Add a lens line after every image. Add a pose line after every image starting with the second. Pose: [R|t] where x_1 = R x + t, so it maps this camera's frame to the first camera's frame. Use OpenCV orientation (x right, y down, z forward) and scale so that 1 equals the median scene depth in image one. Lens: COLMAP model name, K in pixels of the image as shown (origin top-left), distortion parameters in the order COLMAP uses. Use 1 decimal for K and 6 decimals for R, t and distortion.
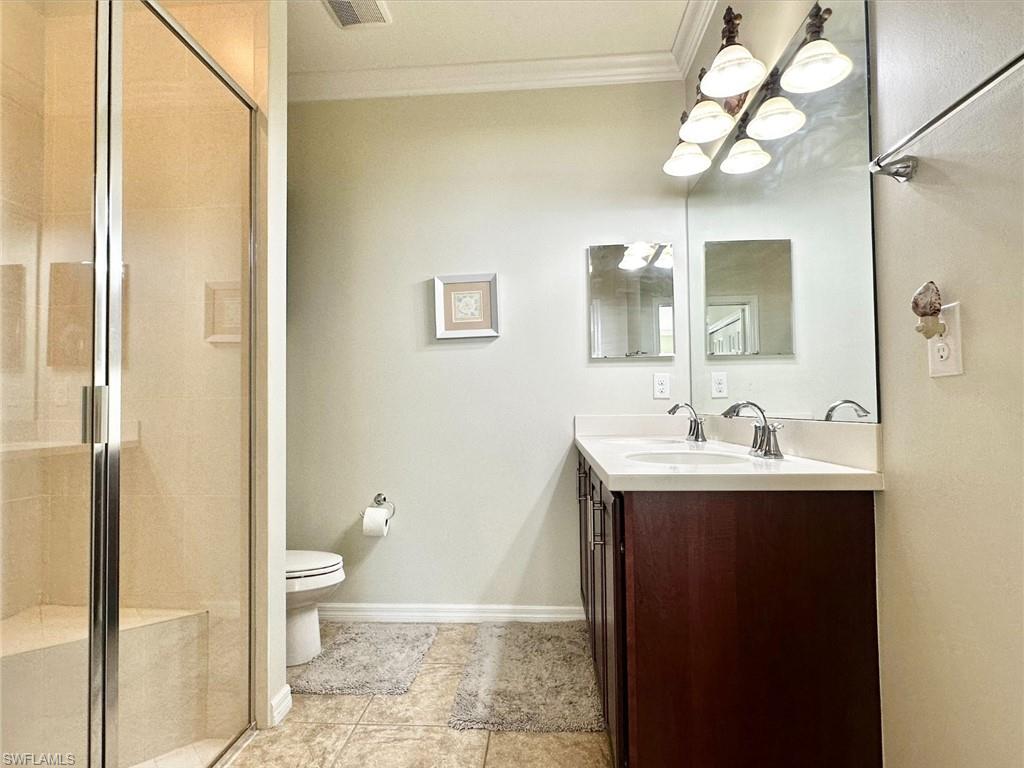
lens RADIAL K [[540.1, 0, 512.0], [0, 540.1, 384.0], [0, 0, 1]] dist [-0.001354, 0.000227]
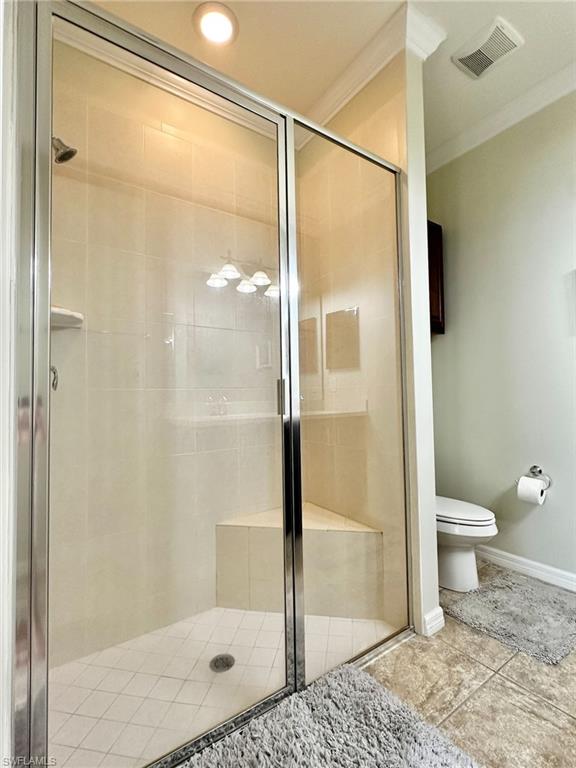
lens RADIAL K [[359.0, 0, 292.3], [0, 359.0, 380.4], [0, 0, 1]] dist [-0.001616, 0.000734]
pose [[0.626889, -0.030581, -0.778508, 0.043677], [0.042258, 0.999093, -0.005217, 0.008454], [0.777962, -0.029628, 0.627613, 0.206978]]
